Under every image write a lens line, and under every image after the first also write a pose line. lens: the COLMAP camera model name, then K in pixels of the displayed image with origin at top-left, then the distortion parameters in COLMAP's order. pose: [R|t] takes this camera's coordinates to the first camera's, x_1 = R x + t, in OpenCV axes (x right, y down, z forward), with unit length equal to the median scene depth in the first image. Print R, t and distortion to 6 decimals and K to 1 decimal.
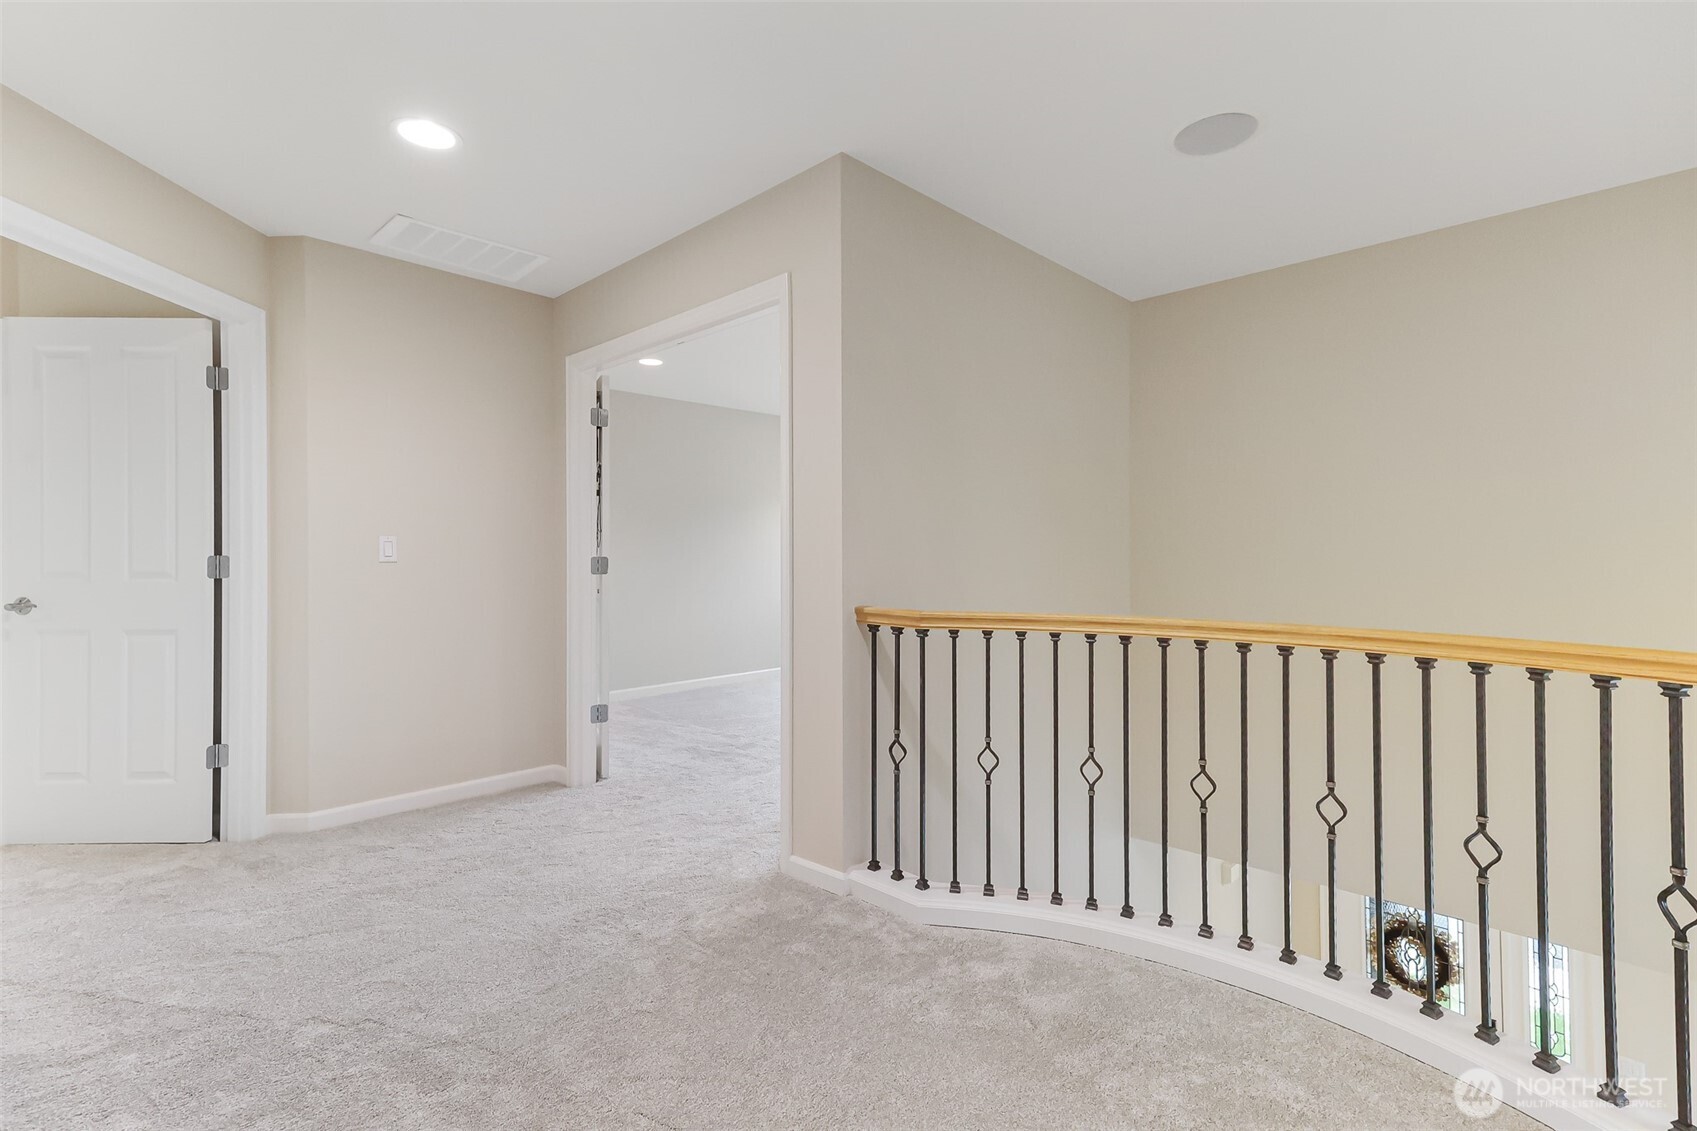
lens RADIAL K [[792.5, 0, 856.6], [0, 792.5, 550.7], [0, 0, 1]] dist [0.025200, -0.000529]
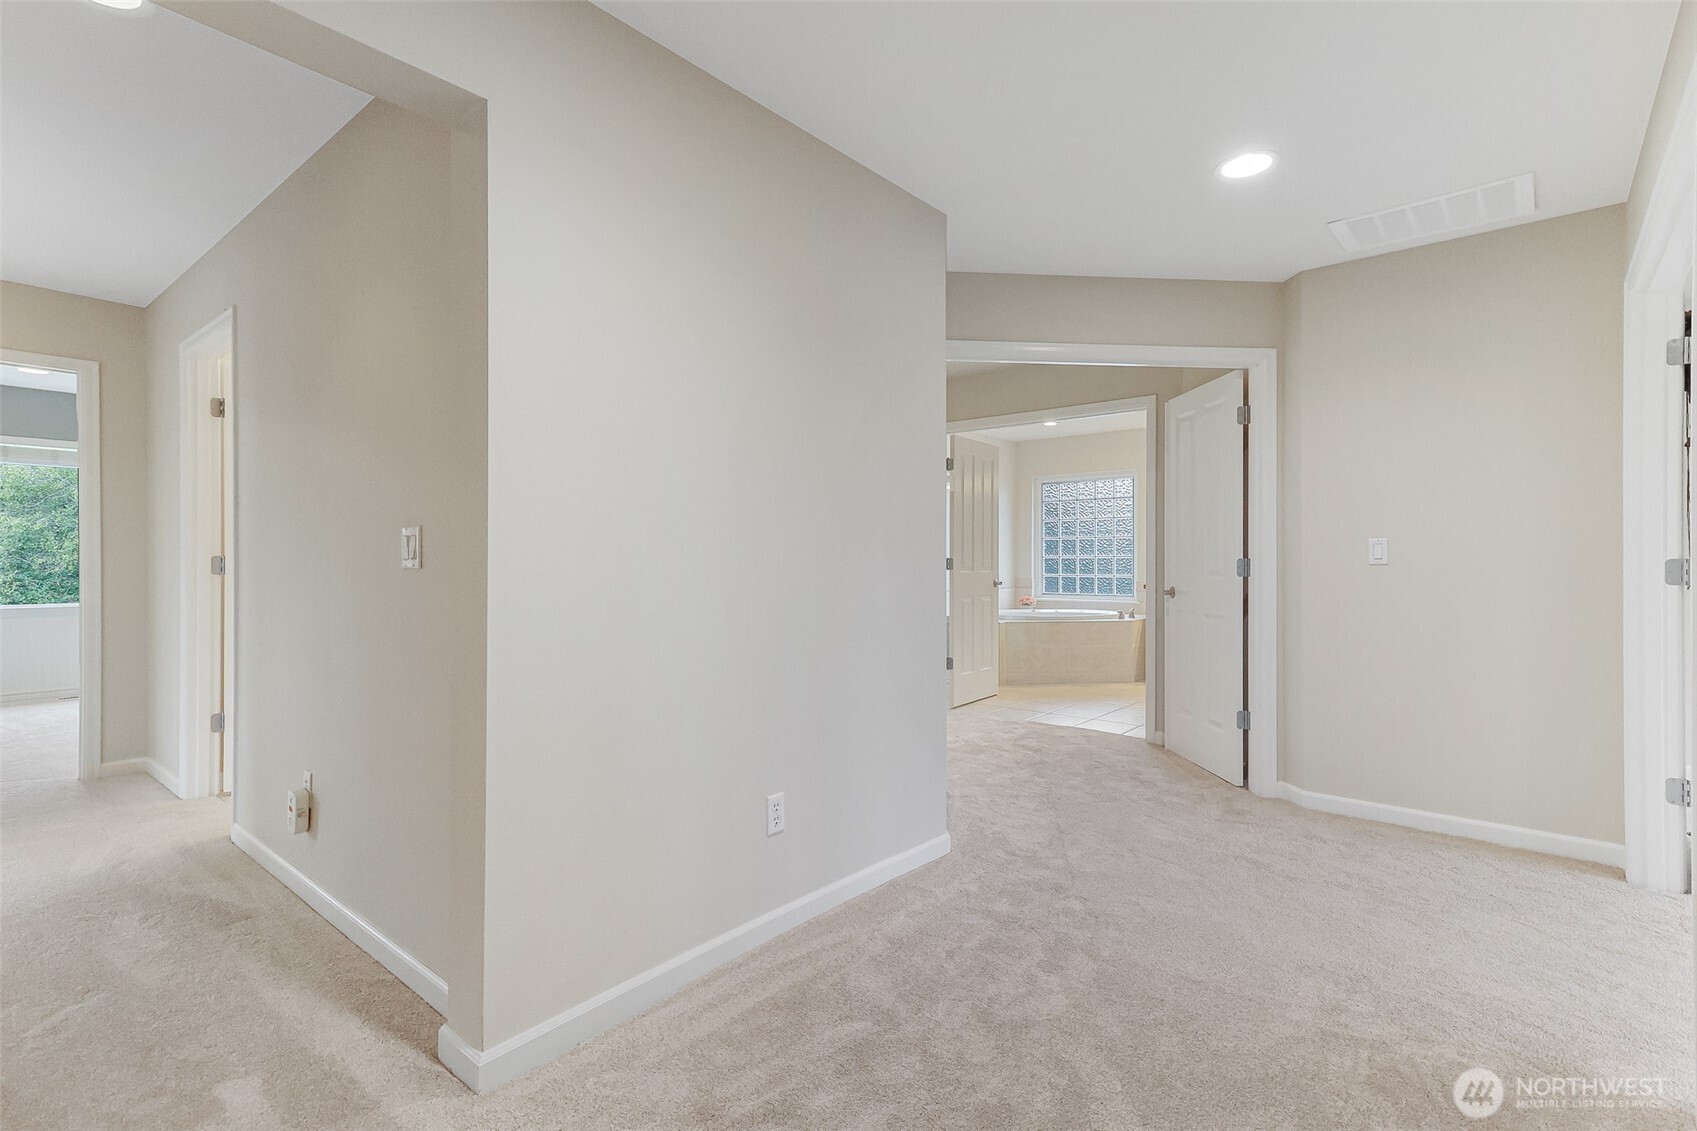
lens RADIAL K [[792.5, 0, 856.6], [0, 792.5, 550.7], [0, 0, 1]] dist [0.025200, -0.000529]
pose [[0.066338, -0.012097, -0.997724, 0.393352], [0.009611, 0.999888, -0.011485, 0.002583], [0.997751, -0.008828, 0.066447, 0.322407]]
